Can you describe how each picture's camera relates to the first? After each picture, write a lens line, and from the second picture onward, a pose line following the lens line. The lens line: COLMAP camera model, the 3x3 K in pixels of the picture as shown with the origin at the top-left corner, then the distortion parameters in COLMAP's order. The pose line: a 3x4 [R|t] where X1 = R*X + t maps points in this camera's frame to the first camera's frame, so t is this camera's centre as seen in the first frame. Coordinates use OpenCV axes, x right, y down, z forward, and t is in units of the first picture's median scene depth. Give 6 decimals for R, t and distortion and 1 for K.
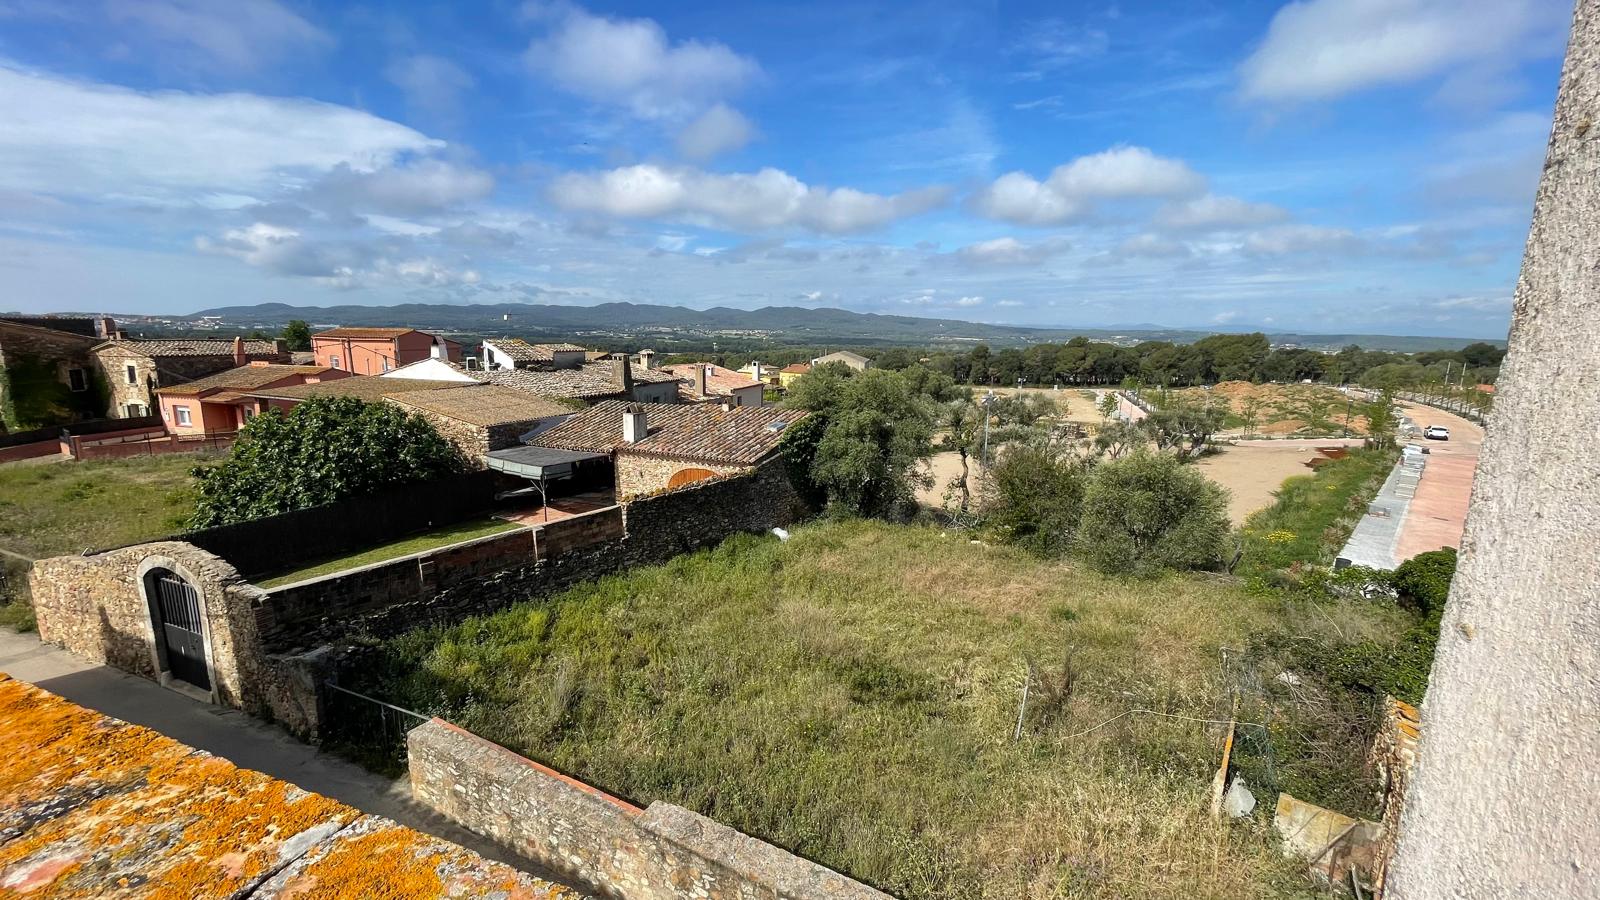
lens RADIAL K [[639.0, 0, 797.7], [0, 639.0, 448.9], [0, 0, 1]] dist [-0.000407, 0.000039]
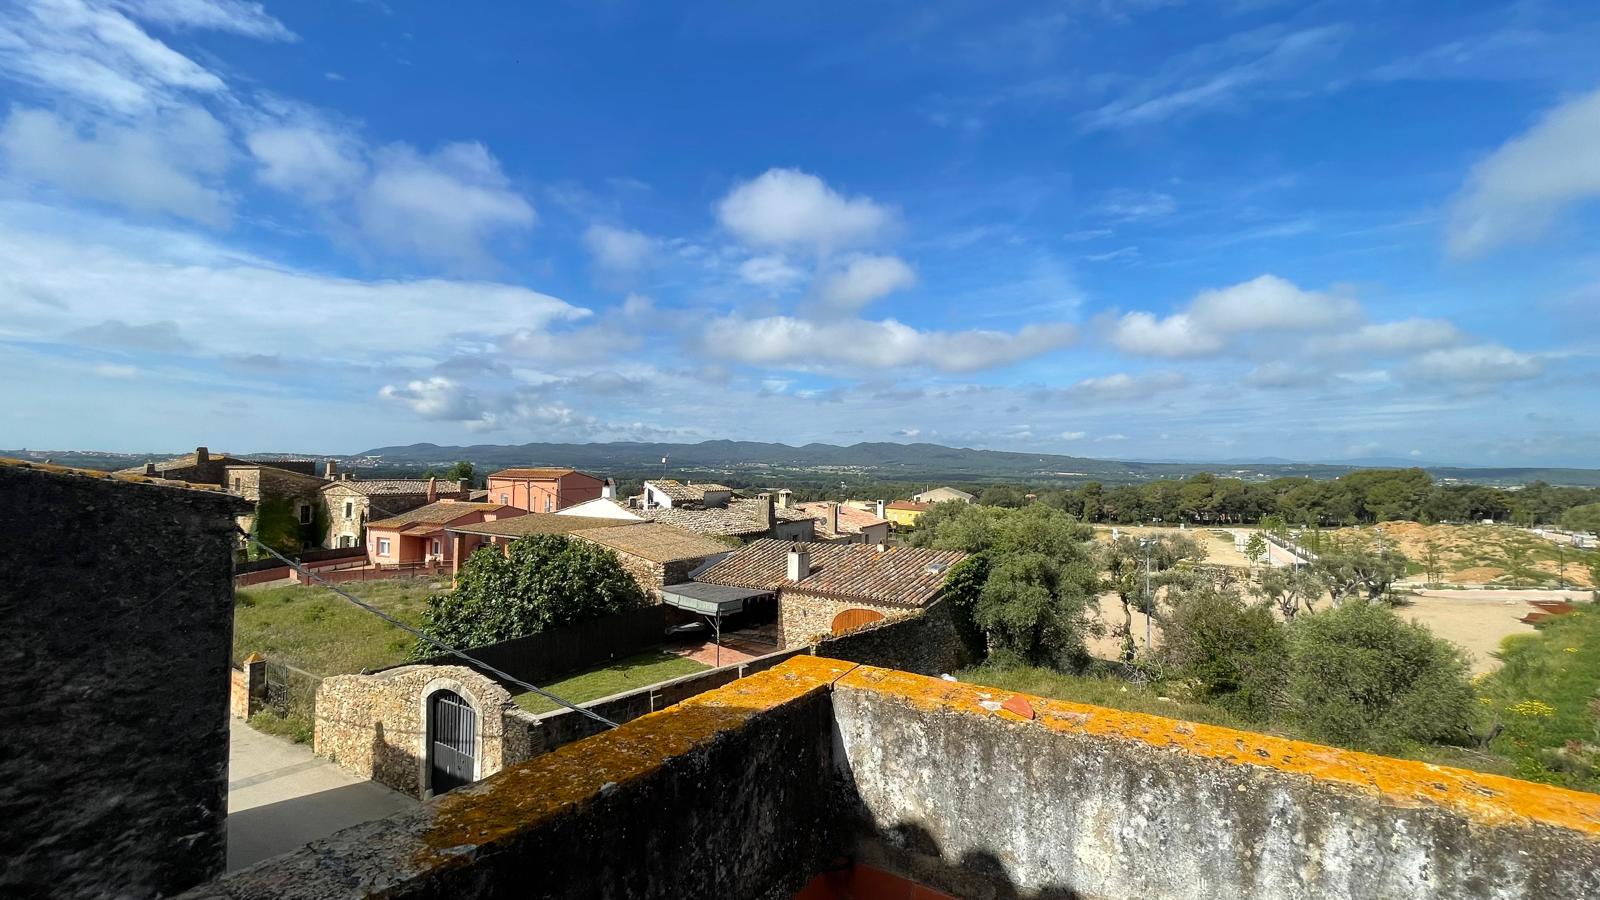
lens RADIAL K [[640.4, 0, 802.8], [0, 640.4, 450.3], [0, 0, 1]] dist [-0.002445, 0.000053]
pose [[0.989737, -0.007328, -0.142712, -0.082290], [-0.022352, 0.978453, -0.205257, -0.003800], [0.141141, 0.206340, 0.968247, -0.037610]]
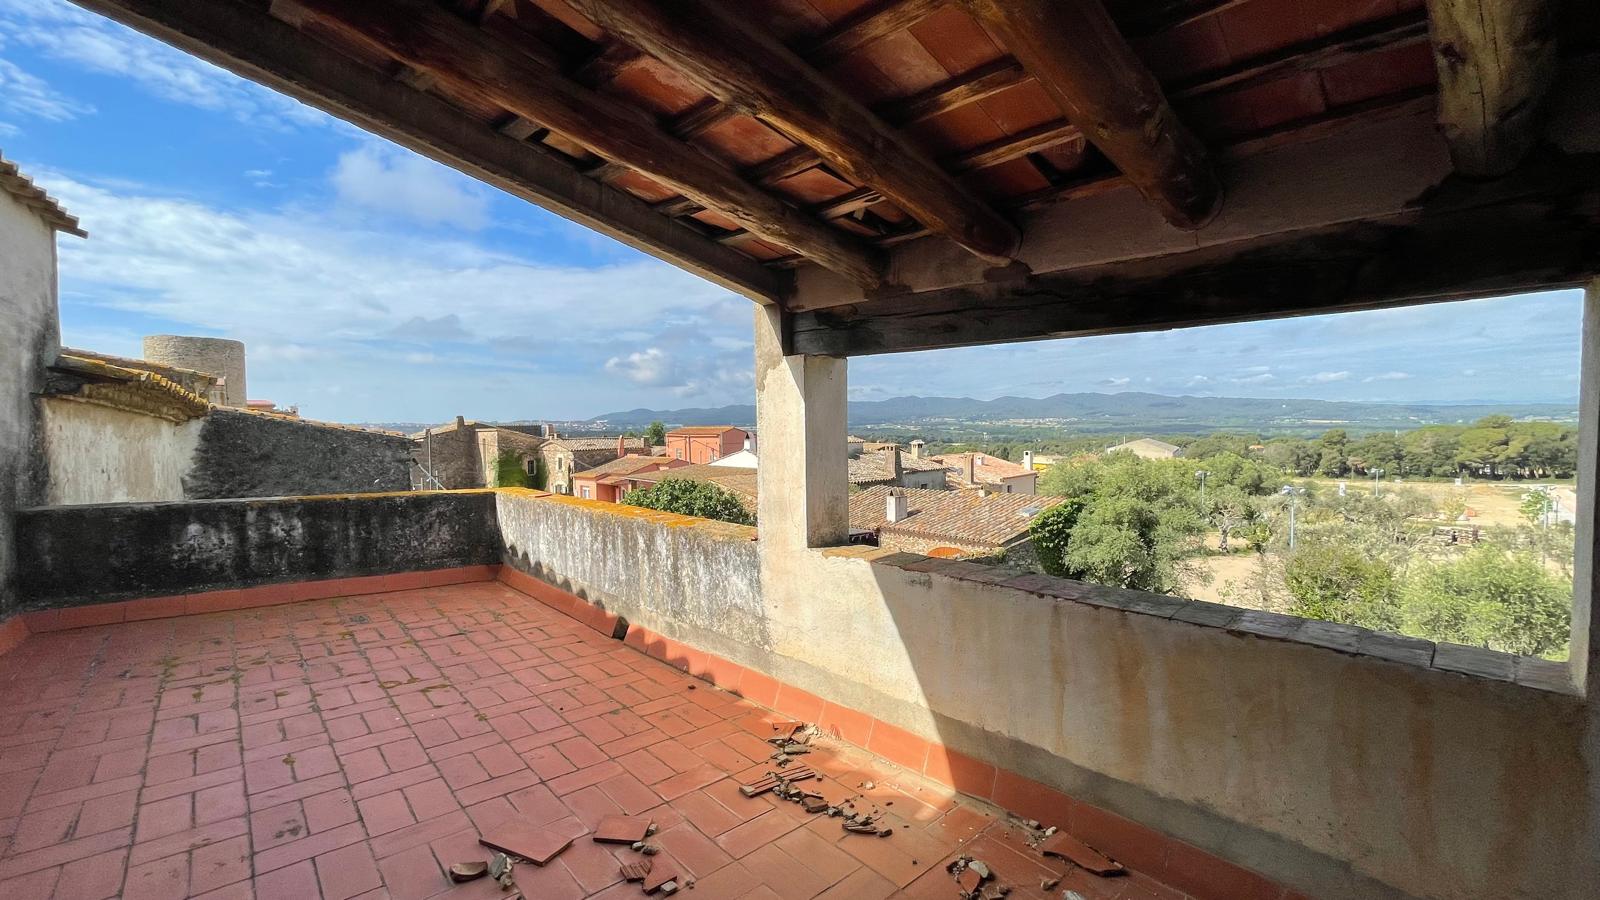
lens RADIAL K [[637.4, 0, 805.7], [0, 637.4, 450.3], [0, 0, 1]] dist [-0.001414, -0.000114]
pose [[0.911437, -0.009328, -0.411333, 0.052685], [-0.047758, 0.990587, -0.128286, 0.013846], [0.408658, 0.136569, 0.902412, -0.080986]]
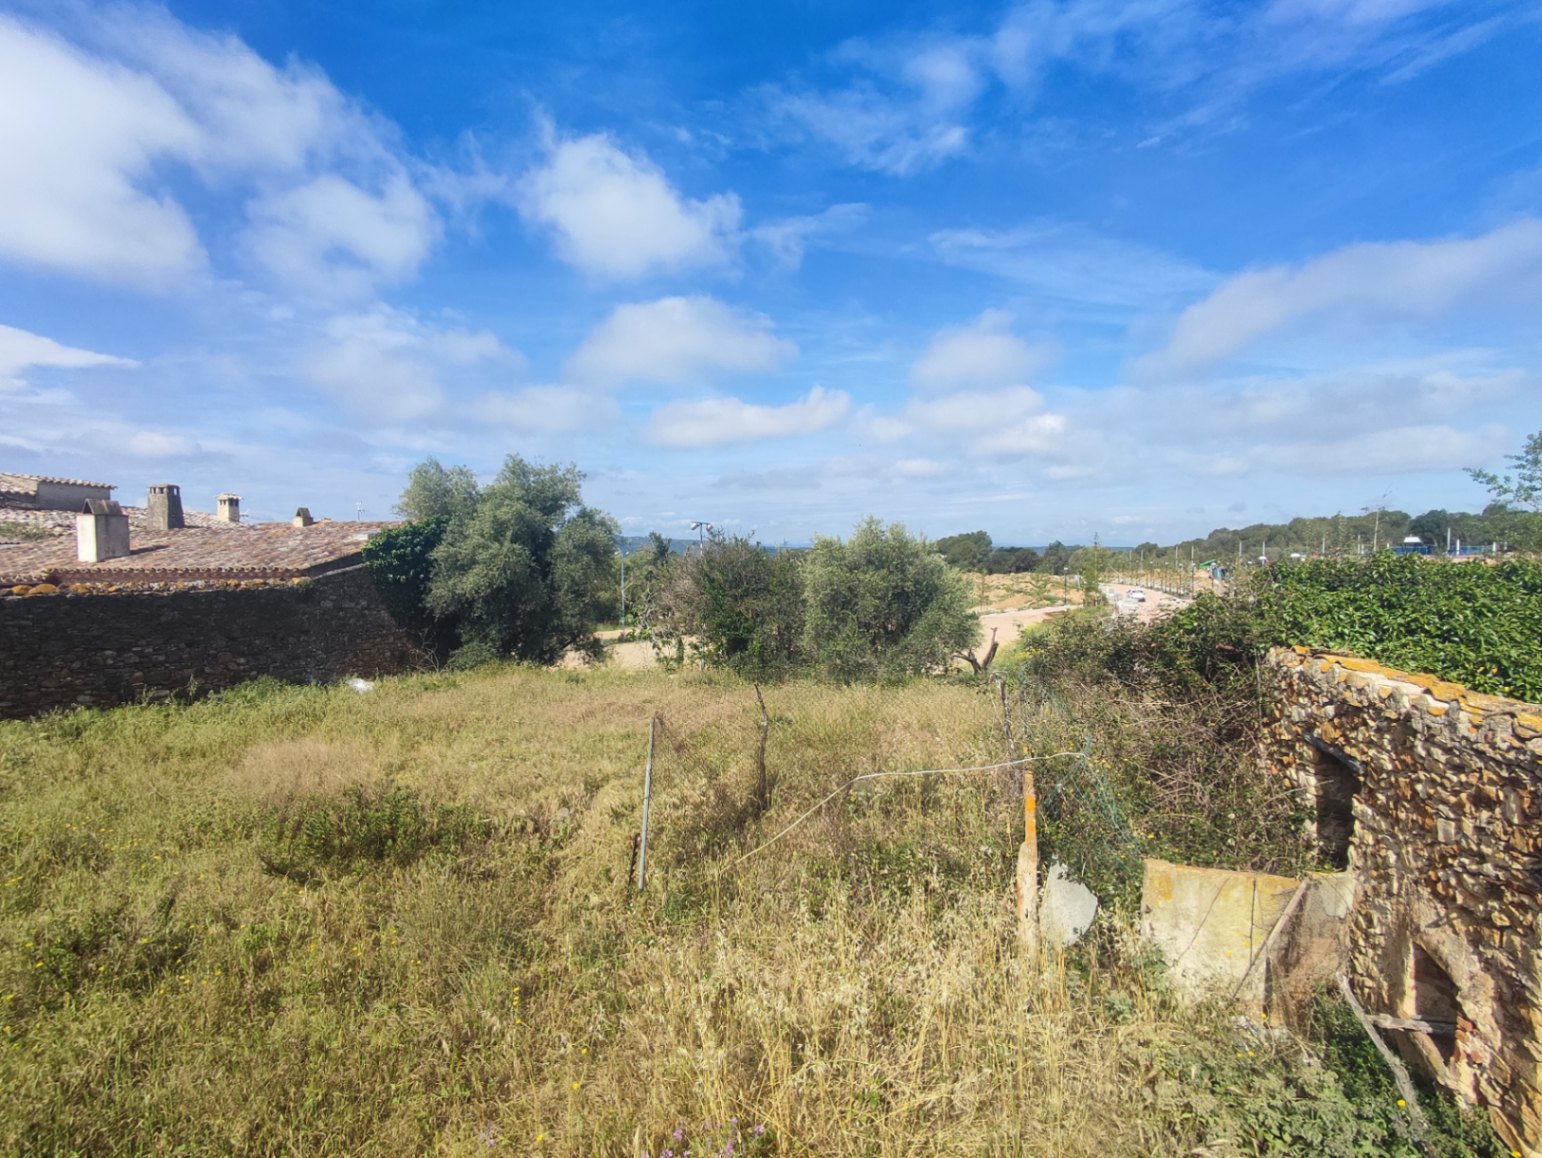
lens RADIAL K [[708.9, 0, 753.2], [0, 708.9, 579.0], [0, 0, 1]] dist [-0.001613, -0.000071]
pose [[0.953102, -0.040064, 0.299987, 0.103113], [0.081096, 0.988761, -0.125602, 0.113313], [-0.291584, 0.144039, 0.945638, 0.171147]]
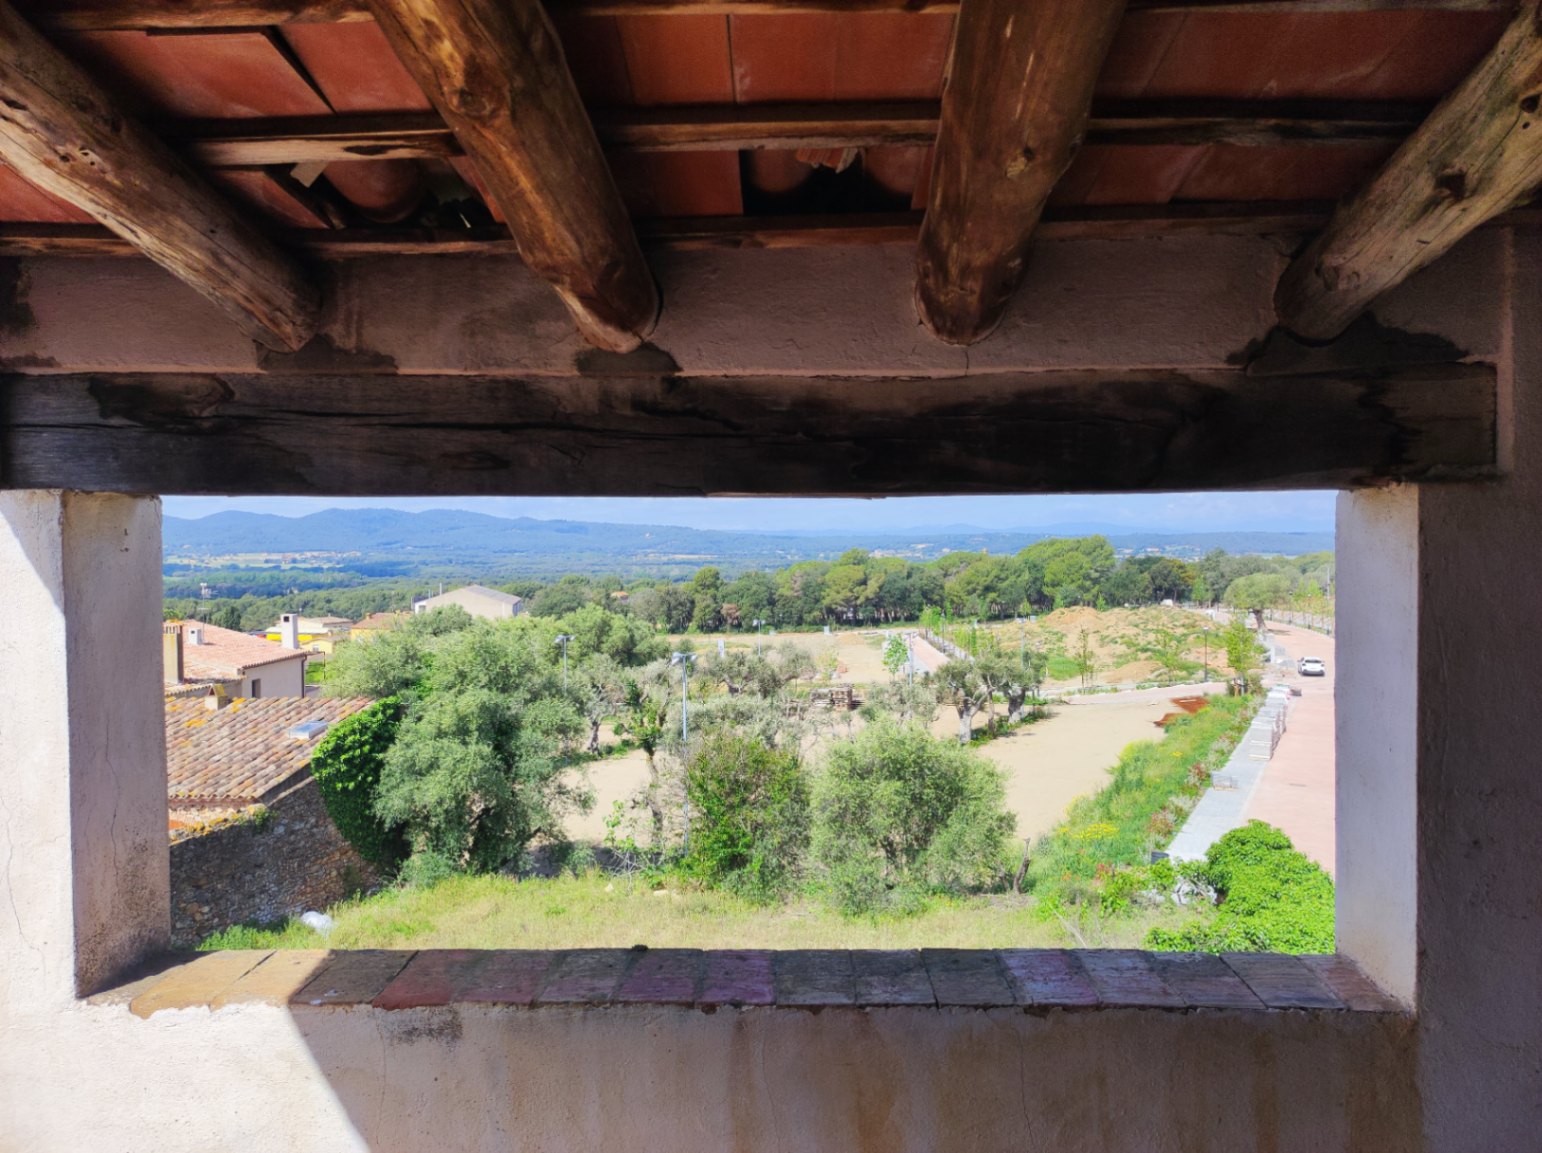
lens RADIAL K [[1117.5, 0, 756.9], [0, 1117.5, 577.6], [0, 0, 1]] dist [0.057336, -0.066350]
pose [[0.949835, -0.037215, 0.310530, 0.033192], [0.084712, 0.986393, -0.140899, 0.005701], [-0.301061, 0.160136, 0.940063, -0.069689]]
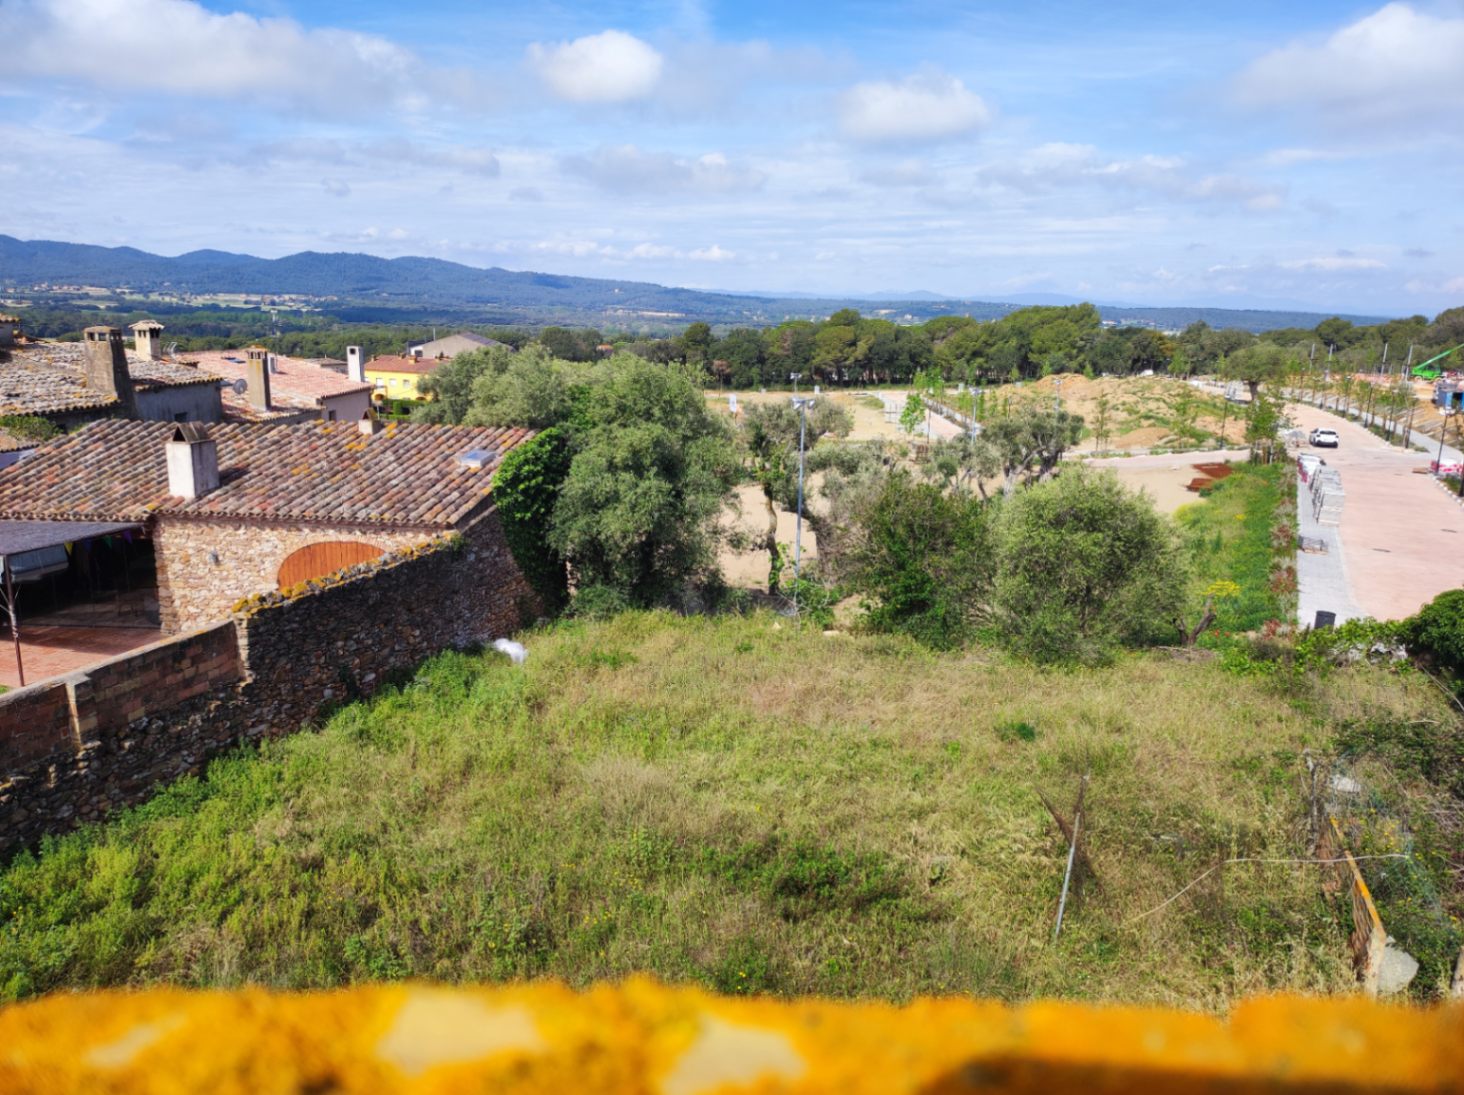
lens RADIAL K [[1067.1, 0, 727.1], [0, 1067.1, 545.8], [0, 0, 1]] dist [0.062765, -0.066587]
pose [[0.951976, -0.062157, 0.299797, -0.093462], [0.049006, 0.997486, 0.051196, 0.003583], [-0.302225, -0.034046, 0.952628, 0.043181]]
